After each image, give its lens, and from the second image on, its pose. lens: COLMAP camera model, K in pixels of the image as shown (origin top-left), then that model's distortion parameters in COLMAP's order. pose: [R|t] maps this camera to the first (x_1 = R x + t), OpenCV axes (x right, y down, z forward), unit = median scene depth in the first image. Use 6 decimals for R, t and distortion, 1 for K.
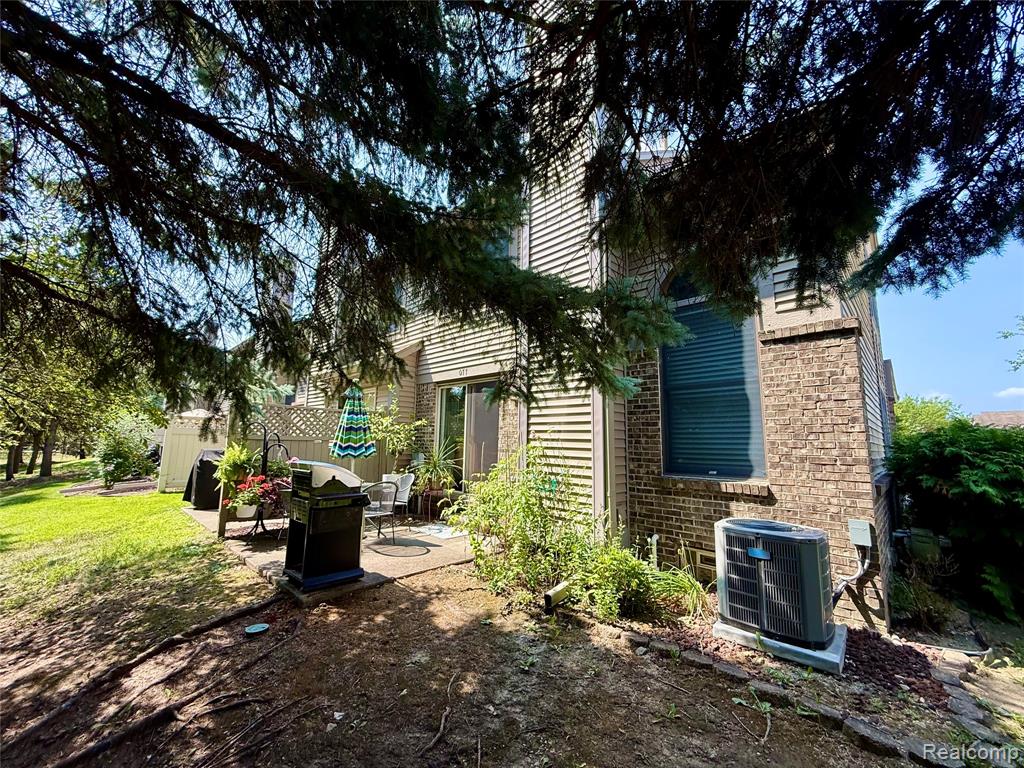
lens RADIAL K [[407.1, 0, 512.1], [0, 407.1, 385.5], [0, 0, 1]] dist [0.001062, 0.000254]
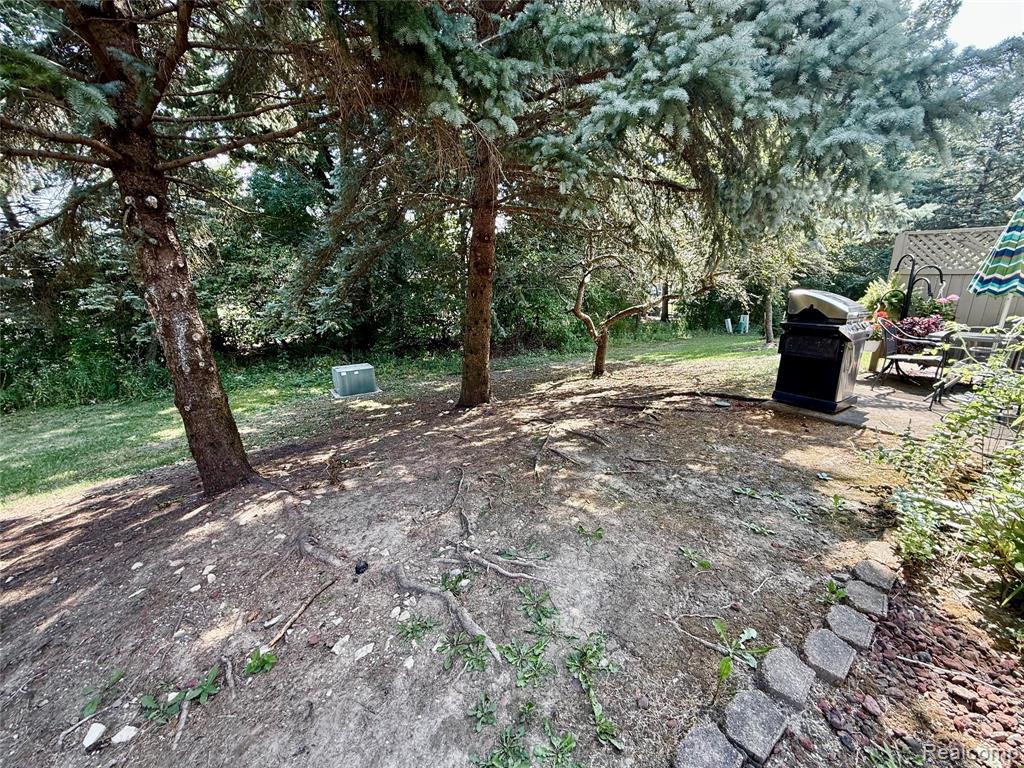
lens RADIAL K [[407.1, 0, 514.5], [0, 407.1, 384.3], [0, 0, 1]] dist [0.001062, 0.000254]
pose [[-0.198540, 0.219041, -0.955303, 0.828535], [0.124750, 0.972426, 0.197040, 0.144072], [0.972121, -0.080053, -0.220391, 0.571290]]
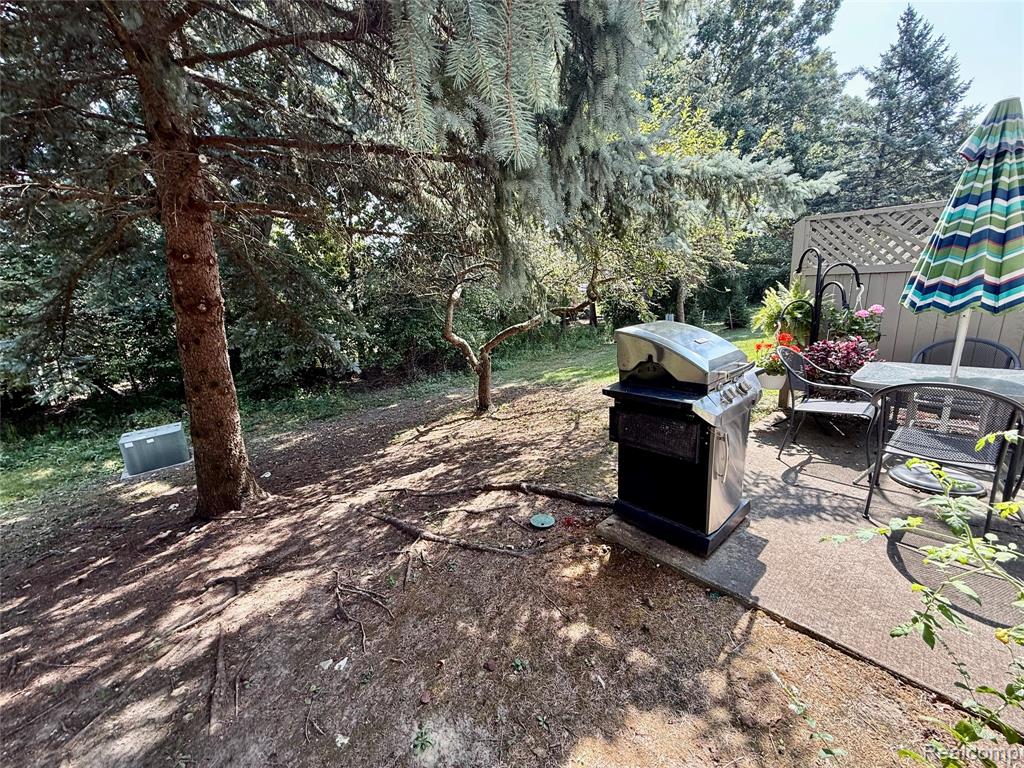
lens RADIAL K [[407.1, 0, 511.0], [0, 407.1, 384.0], [0, 0, 1]] dist [0.001062, 0.000254]
pose [[-0.081415, 0.217974, -0.972553, 0.128188], [0.188606, 0.961531, 0.199715, 0.135764], [0.978672, -0.167169, -0.119394, 1.019915]]
